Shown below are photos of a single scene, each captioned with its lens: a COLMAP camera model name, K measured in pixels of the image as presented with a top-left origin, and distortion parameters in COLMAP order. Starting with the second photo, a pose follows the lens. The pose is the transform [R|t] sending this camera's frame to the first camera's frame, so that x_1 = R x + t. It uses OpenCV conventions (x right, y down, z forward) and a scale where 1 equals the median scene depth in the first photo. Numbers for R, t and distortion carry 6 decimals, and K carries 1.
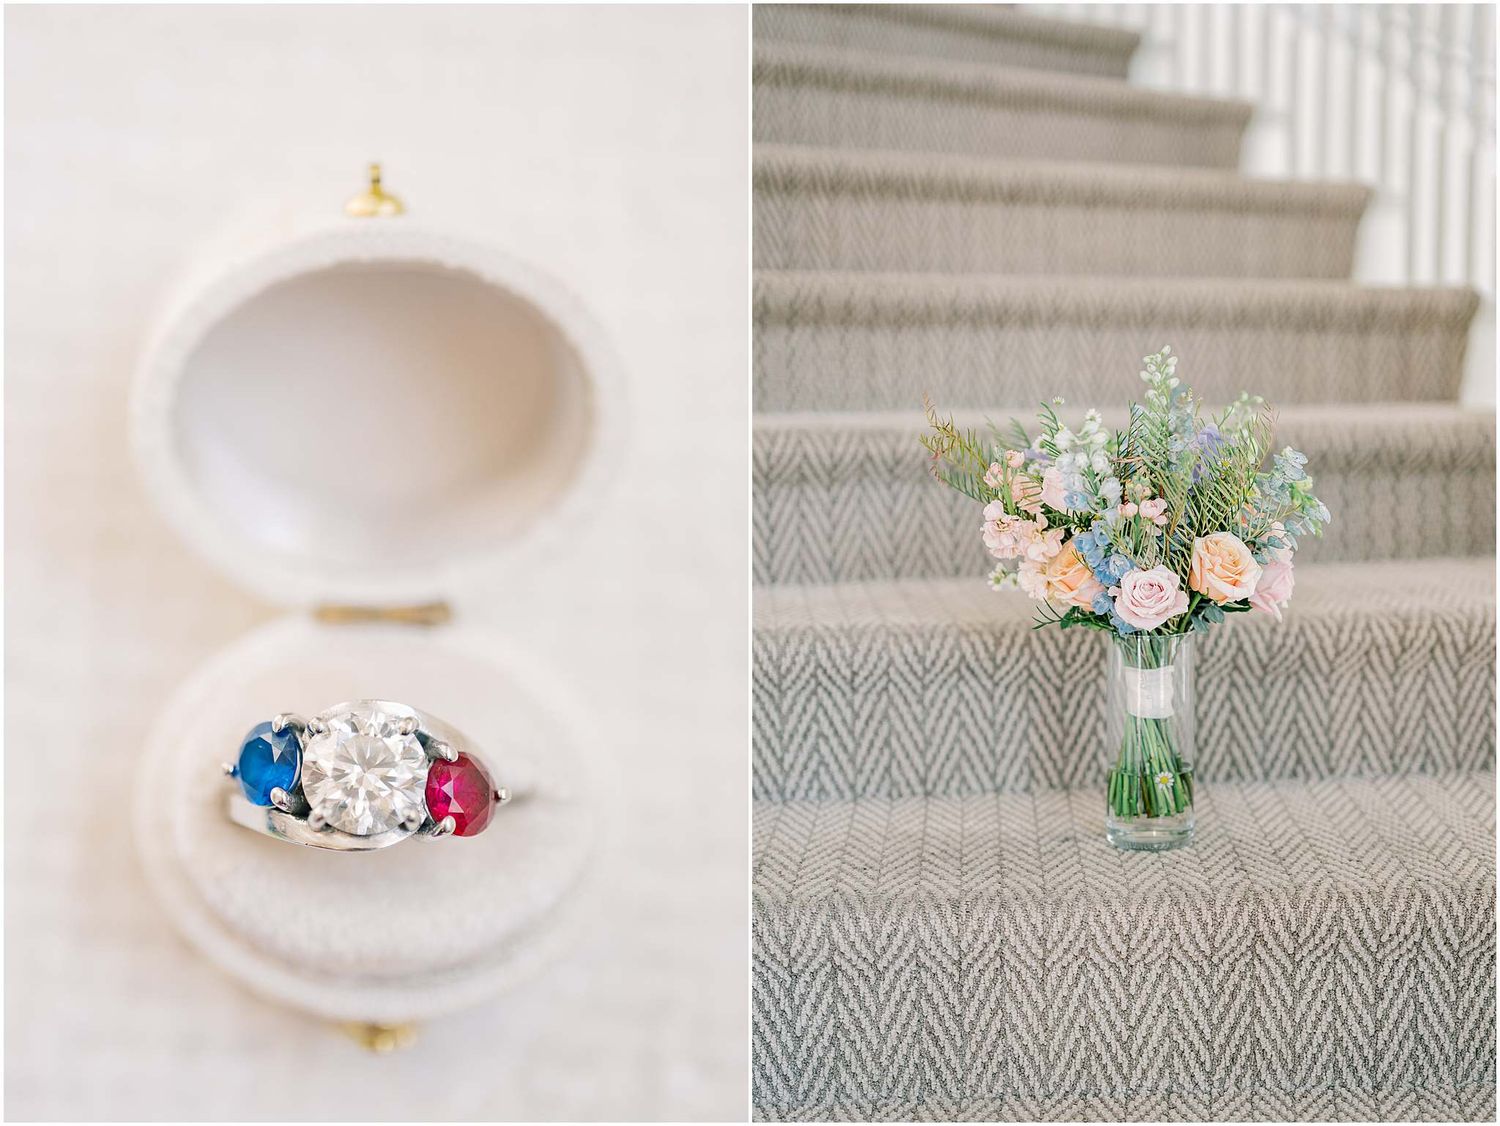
lens RADIAL K [[1618.4, 0, 750.0], [0, 1618.4, 563.0], [0, 0, 1]] dist [0.057102, -0.000723]
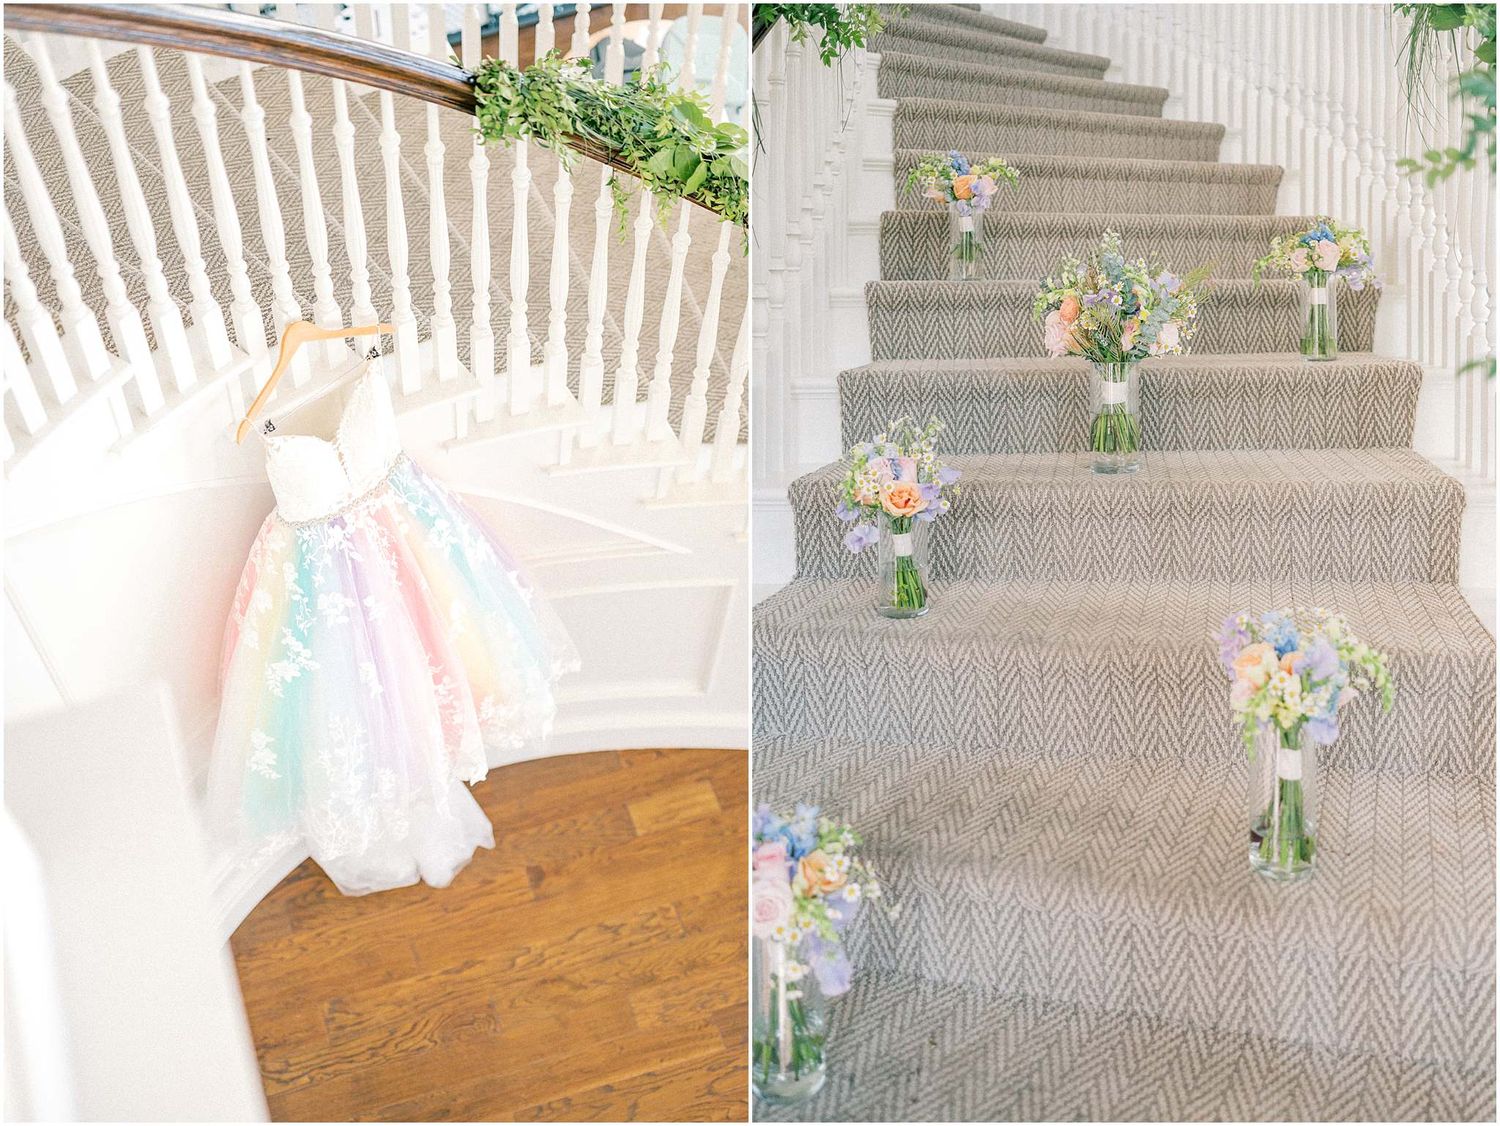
lens RADIAL K [[1618.4, 0, 750.0], [0, 1618.4, 563.0], [0, 0, 1]] dist [0.057102, -0.000723]
pose [[0.986164, 0.022052, -0.164300, 0.108646], [-0.028120, 0.999002, -0.034699, 0.378059], [0.163370, 0.038839, 0.985800, -1.157367]]
